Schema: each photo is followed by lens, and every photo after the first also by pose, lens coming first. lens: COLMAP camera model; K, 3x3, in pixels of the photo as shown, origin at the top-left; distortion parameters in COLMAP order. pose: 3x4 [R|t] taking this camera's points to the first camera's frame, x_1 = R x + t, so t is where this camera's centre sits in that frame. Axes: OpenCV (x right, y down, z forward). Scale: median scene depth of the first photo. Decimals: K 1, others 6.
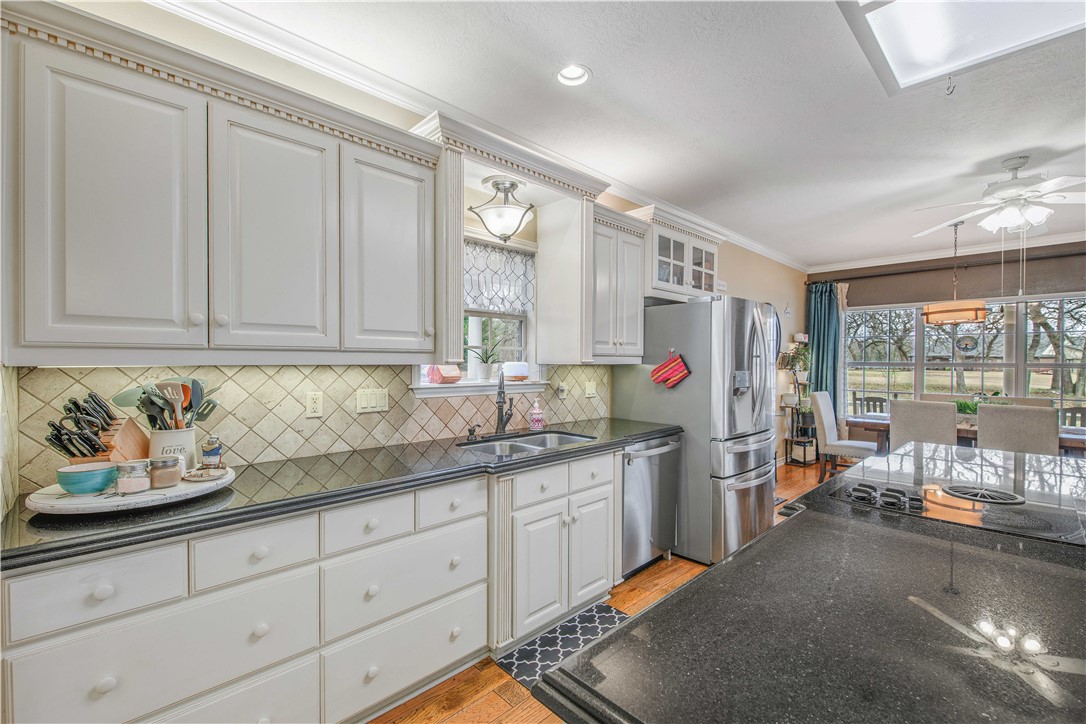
lens RADIAL K [[462.7, 0, 547.7], [0, 462.7, 363.3], [0, 0, 1]] dist [0.020715, -0.010869]
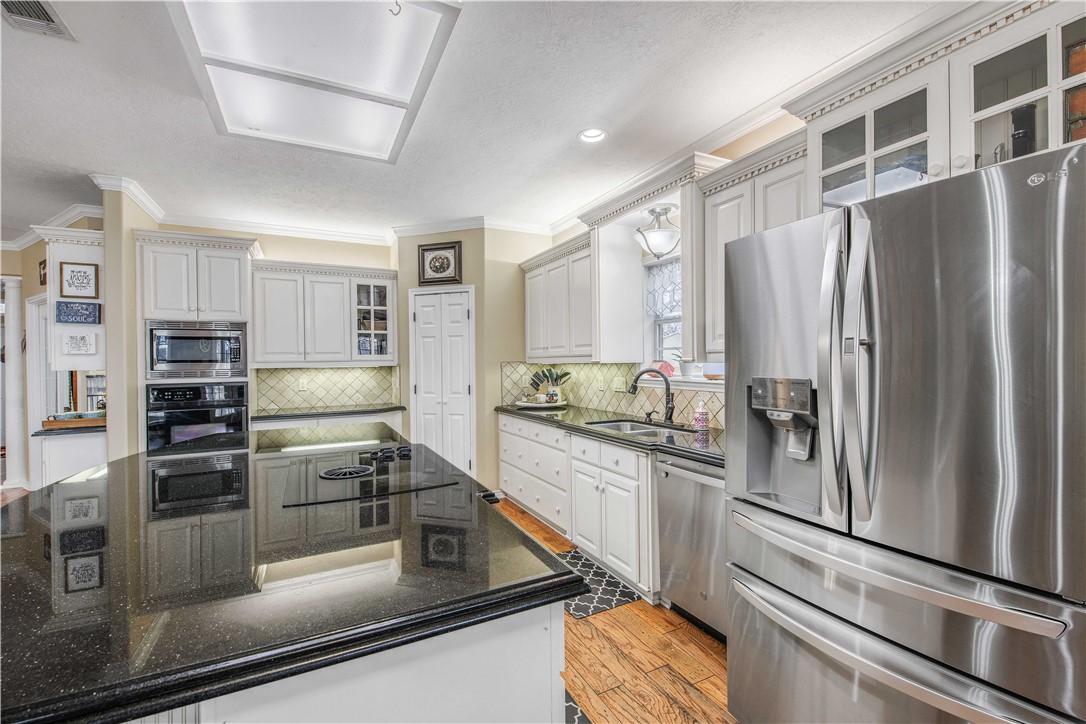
lens RADIAL K [[462.7, 0, 547.7], [0, 462.7, 363.3], [0, 0, 1]] dist [0.020715, -0.010869]
pose [[-0.285012, 0.002700, -0.958520, 1.111571], [0.005284, 0.999985, 0.001246, 0.000285], [0.958509, -0.004710, -0.285022, 1.059807]]
